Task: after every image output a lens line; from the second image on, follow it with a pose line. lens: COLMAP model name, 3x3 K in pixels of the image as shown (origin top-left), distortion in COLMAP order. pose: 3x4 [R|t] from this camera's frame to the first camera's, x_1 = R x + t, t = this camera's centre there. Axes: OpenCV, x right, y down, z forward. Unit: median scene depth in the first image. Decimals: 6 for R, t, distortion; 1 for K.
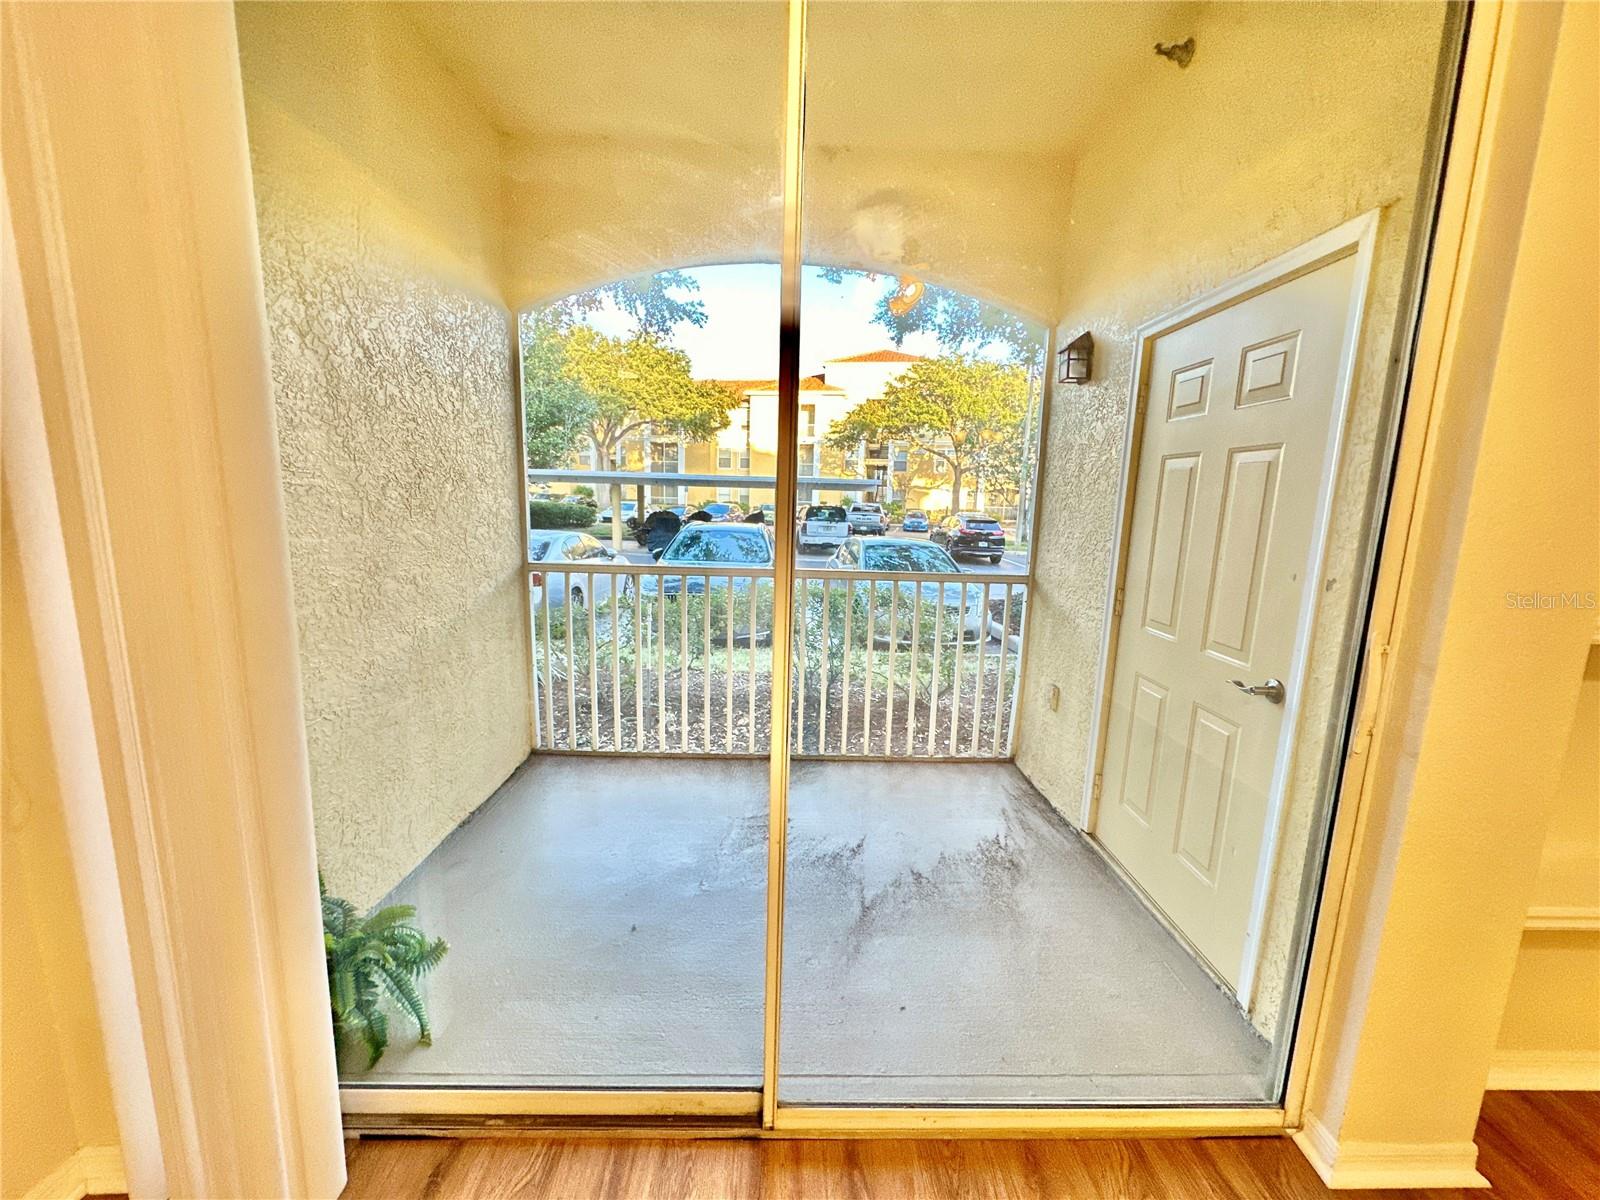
lens RADIAL K [[637.5, 0, 799.6], [0, 637.5, 601.5], [0, 0, 1]] dist [-0.002538, 0.000604]
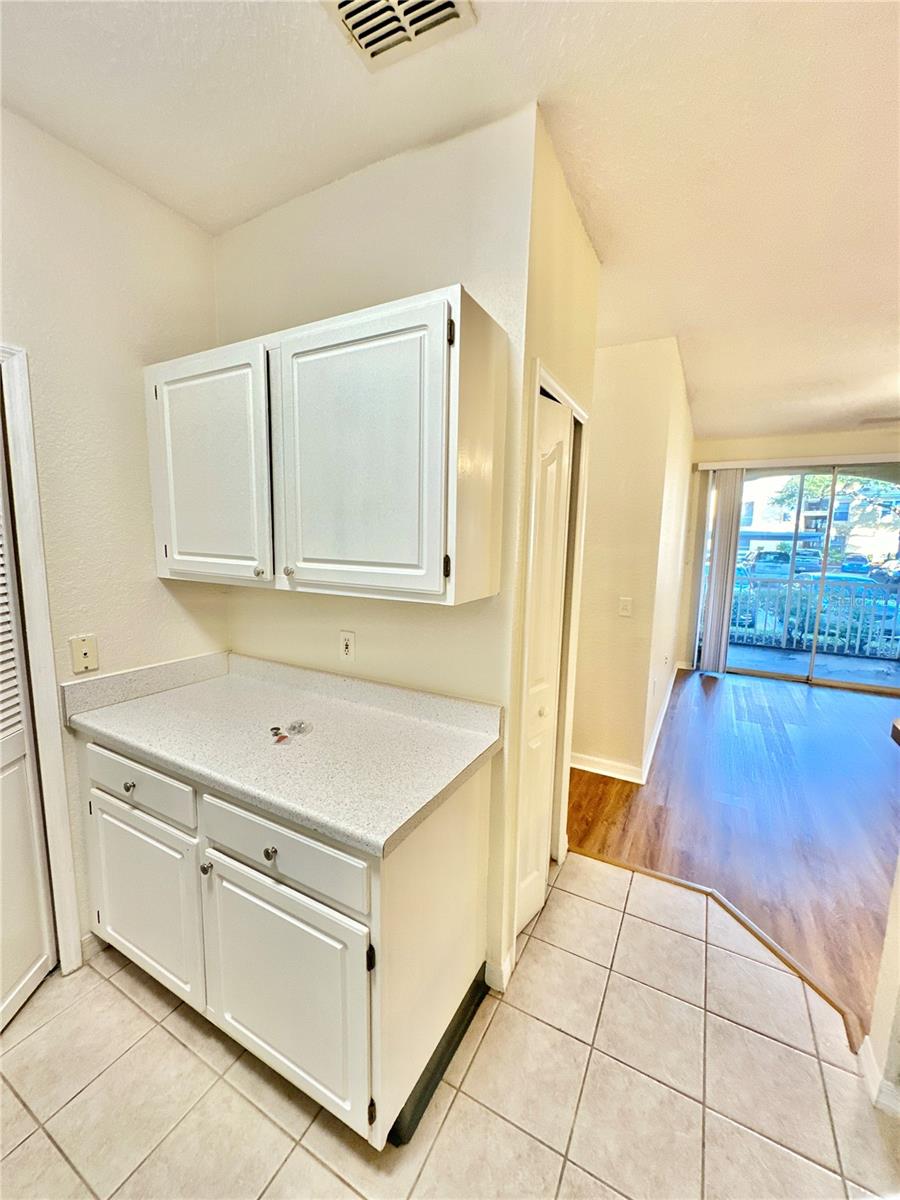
lens RADIAL K [[478.2, 0, 449.7], [0, 478.2, 601.4], [0, 0, 1]] dist [-0.002538, 0.000604]
pose [[0.866319, 0.055231, -0.496428, -0.338264], [-0.074267, 0.997064, -0.018672, 0.218197], [0.493939, 0.053044, 0.867877, -1.793297]]
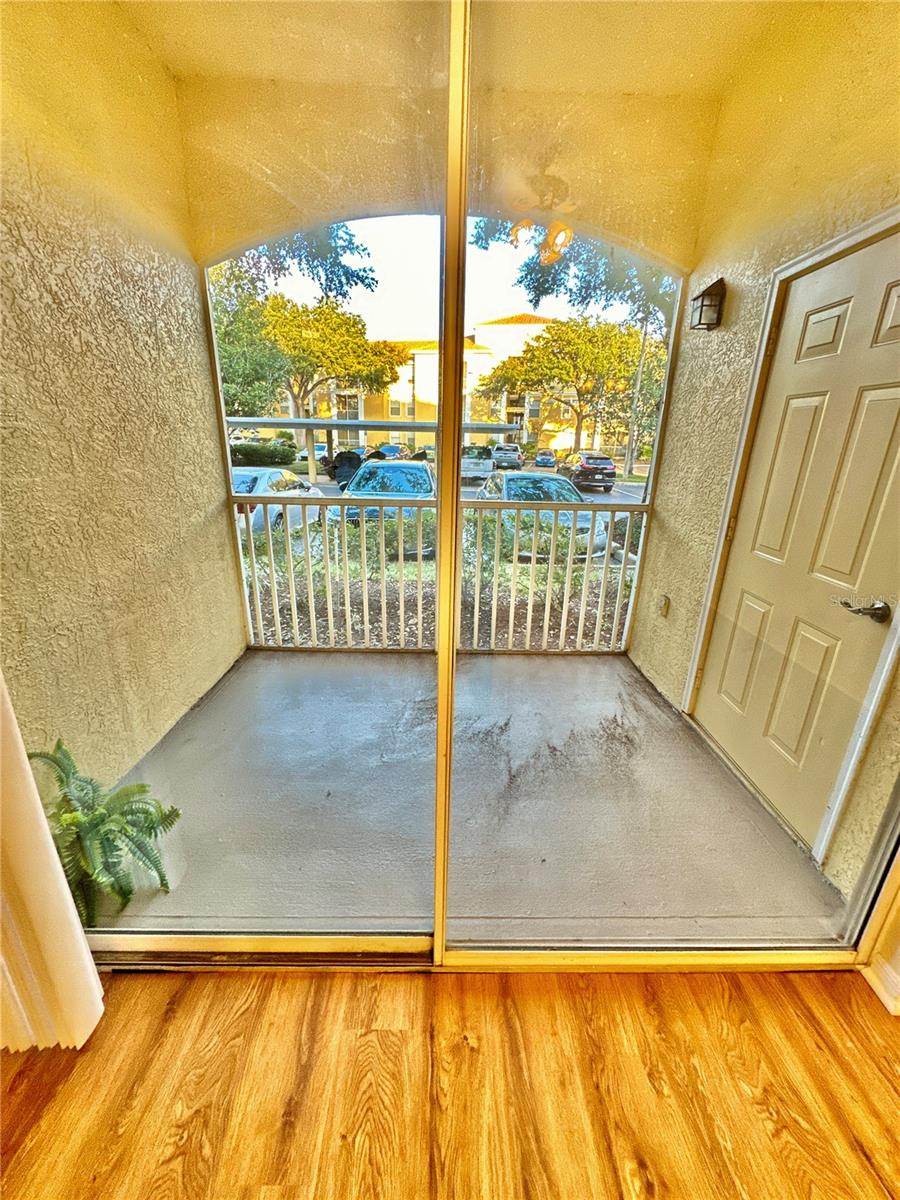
lens RADIAL K [[478.2, 0, 449.7], [0, 478.2, 601.4], [0, 0, 1]] dist [-0.002538, 0.000604]
pose [[0.999940, -0.002496, -0.010706, -0.006928], [0.004218, 0.986452, 0.163996, -0.011686], [0.010151, -0.164031, 0.986403, 0.090378]]
